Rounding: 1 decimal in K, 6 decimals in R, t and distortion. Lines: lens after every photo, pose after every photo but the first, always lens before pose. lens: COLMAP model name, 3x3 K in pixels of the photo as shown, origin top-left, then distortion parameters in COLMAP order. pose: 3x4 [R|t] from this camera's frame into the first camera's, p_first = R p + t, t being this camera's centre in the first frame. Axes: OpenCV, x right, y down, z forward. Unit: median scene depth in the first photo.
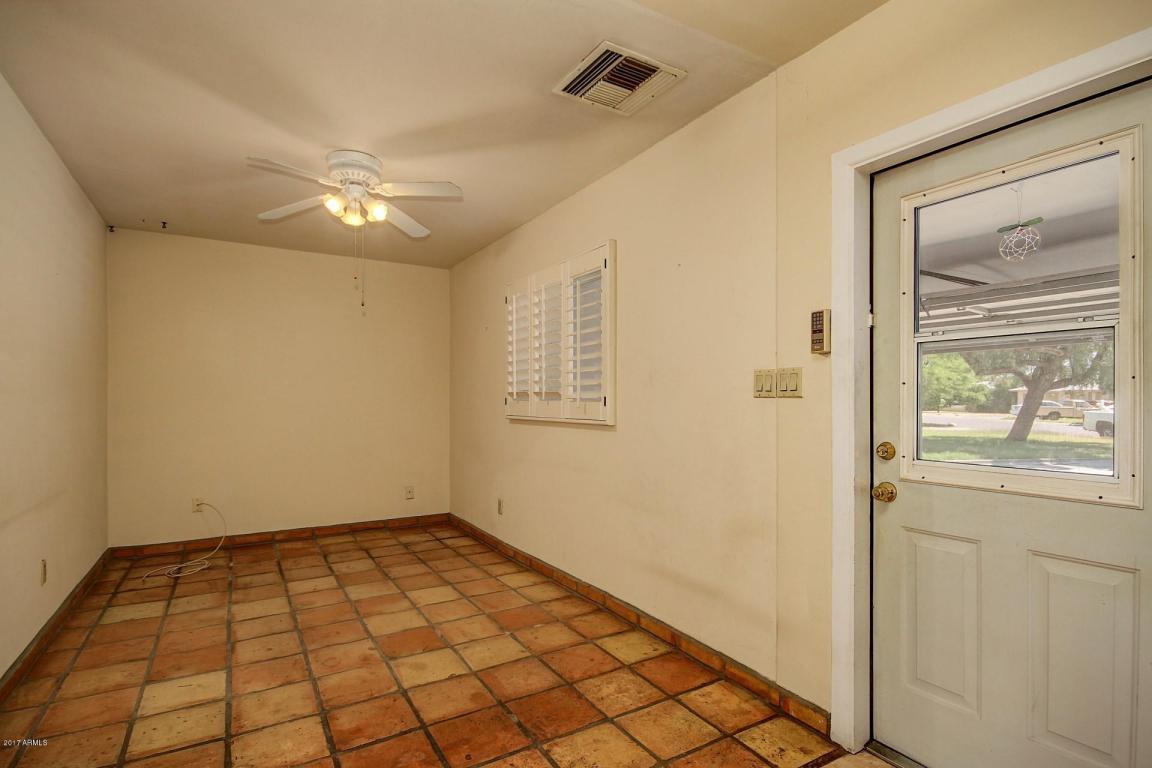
lens RADIAL K [[564.9, 0, 580.7], [0, 564.9, 388.8], [0, 0, 1]] dist [0.000746, 0.000179]
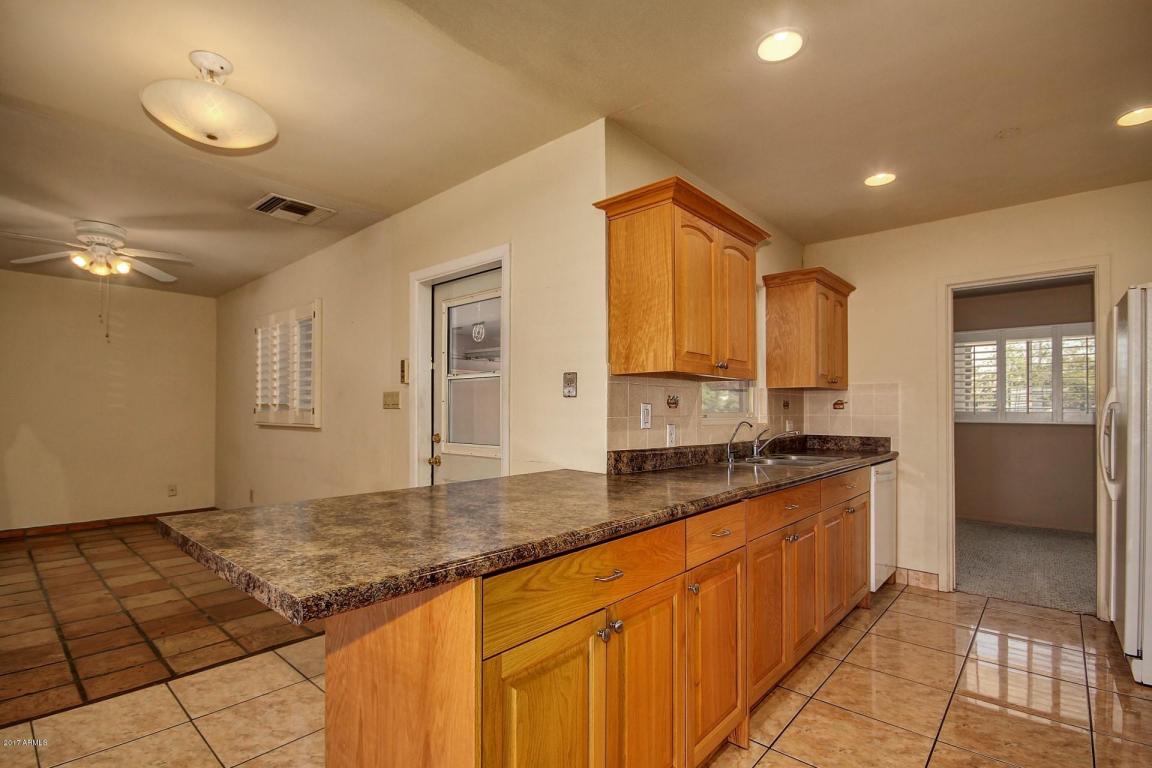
lens RADIAL K [[537.6, 0, 580.9], [0, 537.6, 393.5], [0, 0, 1]] dist [0.027478, -0.021581]
pose [[0.958525, 0.006122, 0.284942, 0.319061], [-0.003491, 0.999946, -0.009739, -0.012030], [-0.284986, 0.008341, 0.958495, -0.528024]]
